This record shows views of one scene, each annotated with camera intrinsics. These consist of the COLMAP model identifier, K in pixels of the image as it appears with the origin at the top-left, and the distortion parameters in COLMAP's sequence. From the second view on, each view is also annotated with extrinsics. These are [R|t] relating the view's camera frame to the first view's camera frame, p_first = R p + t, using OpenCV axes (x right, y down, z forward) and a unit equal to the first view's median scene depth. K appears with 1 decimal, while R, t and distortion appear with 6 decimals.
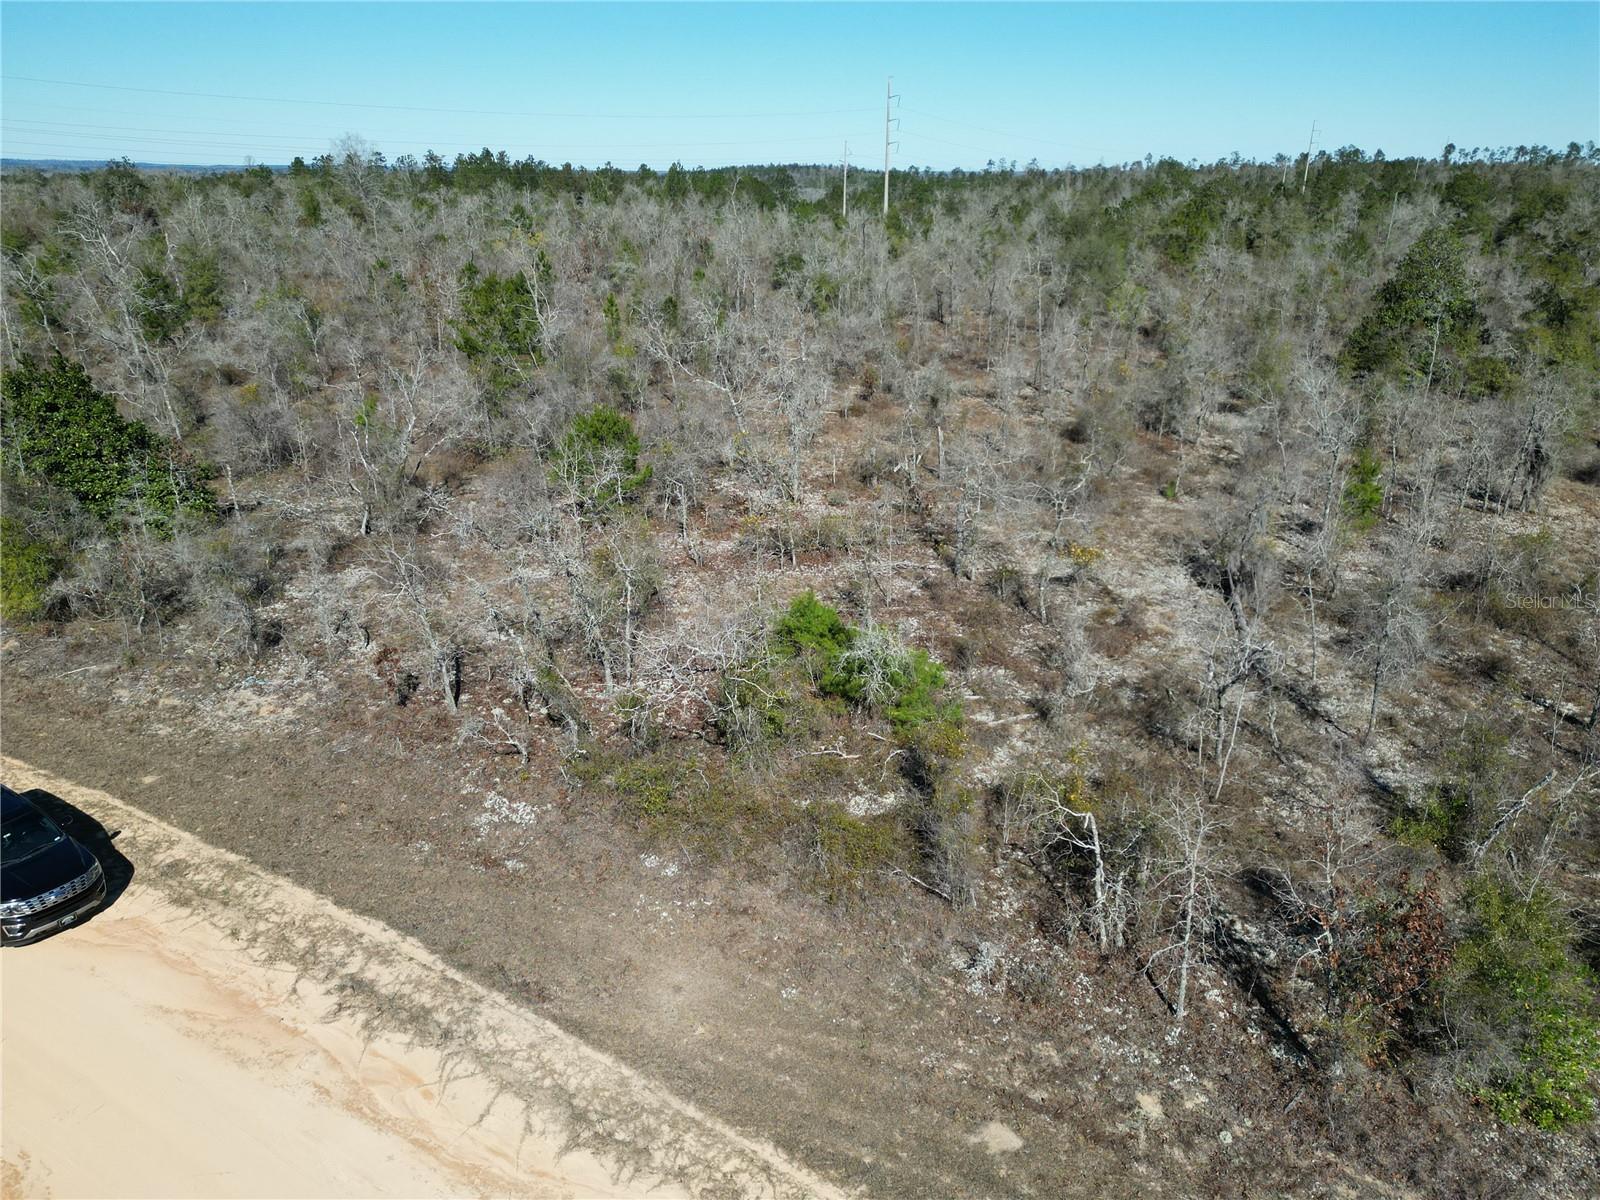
lens RADIAL K [[1113.8, 0, 800.0], [0, 1113.8, 600.0], [0, 0, 1]] dist [0.087211, -0.091592]
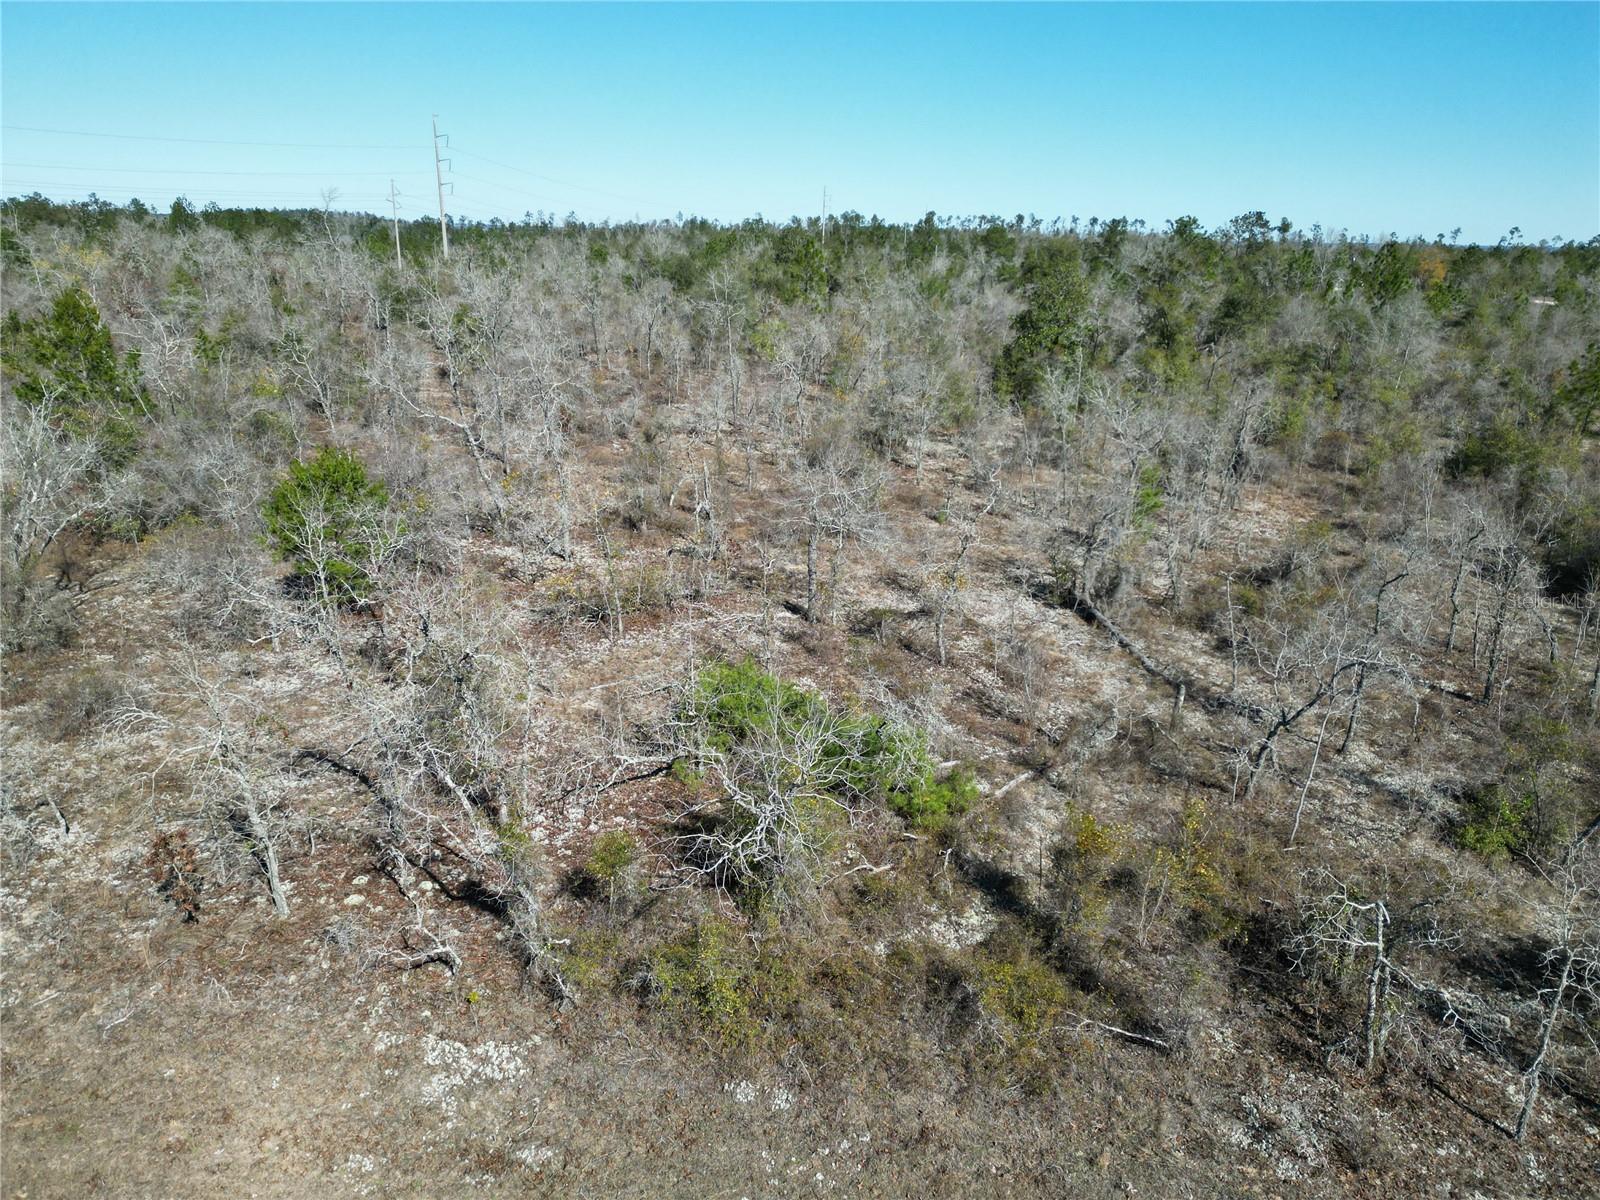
lens RADIAL K [[1113.8, 0, 800.0], [0, 1113.8, 600.0], [0, 0, 1]] dist [0.087211, -0.091592]
pose [[0.924382, -0.101437, 0.367734, -0.249476], [0.117344, 0.992867, -0.021095, -0.030511], [-0.362972, 0.062651, 0.929692, 0.270312]]
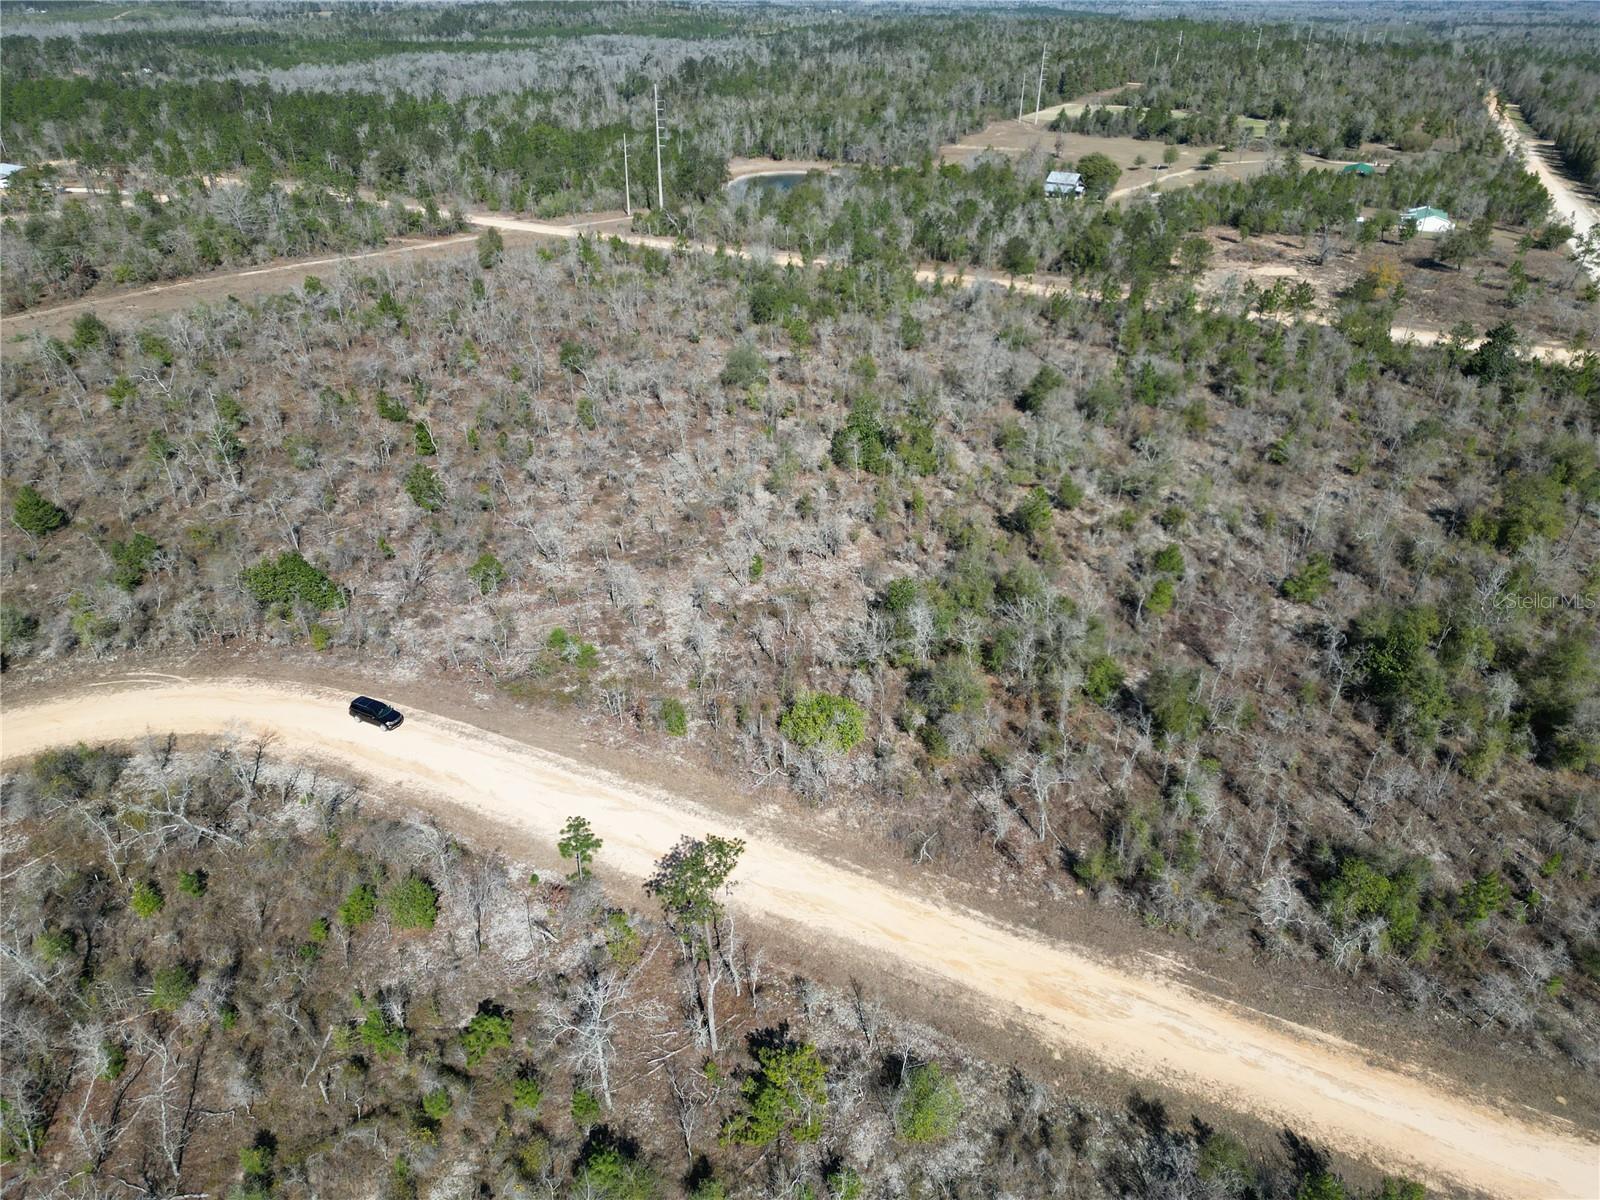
lens RADIAL K [[1113.8, 0, 800.0], [0, 1113.8, 600.0], [0, 0, 1]] dist [0.087211, -0.091592]
pose [[0.989854, -0.060241, 0.128690, 0.337210], [0.041703, 0.988963, 0.142174, -0.603220], [-0.135834, -0.135365, 0.981441, -2.719896]]
